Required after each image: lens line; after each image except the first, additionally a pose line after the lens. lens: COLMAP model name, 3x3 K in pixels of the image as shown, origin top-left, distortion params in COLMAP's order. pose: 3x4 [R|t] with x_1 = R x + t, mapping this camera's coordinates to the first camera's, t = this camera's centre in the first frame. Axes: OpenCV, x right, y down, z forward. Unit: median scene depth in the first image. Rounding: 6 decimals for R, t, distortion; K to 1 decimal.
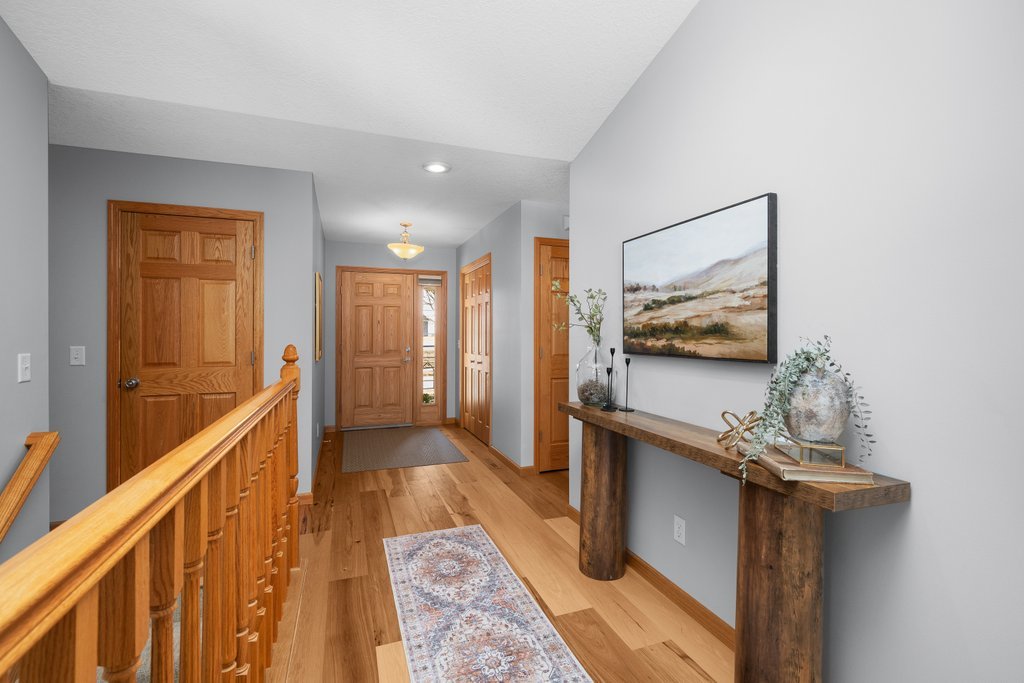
lens RADIAL K [[426.6, 0, 505.8], [0, 426.6, 332.6], [0, 0, 1]] dist [-0.001412, -0.000139]
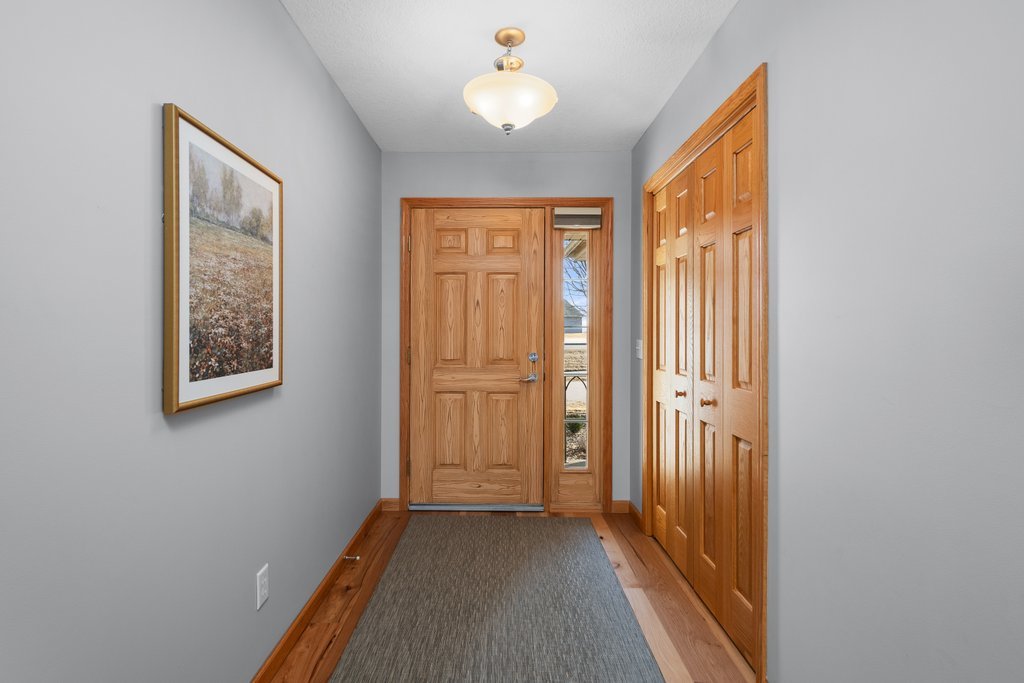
lens RADIAL K [[426.6, 0, 505.8], [0, 426.6, 332.6], [0, 0, 1]] dist [-0.001412, -0.000139]
pose [[0.936683, 0.001818, -0.350173, -0.086086], [0.001158, 0.999965, 0.008290, 0.005715], [0.350175, -0.008170, 0.936649, 0.529210]]
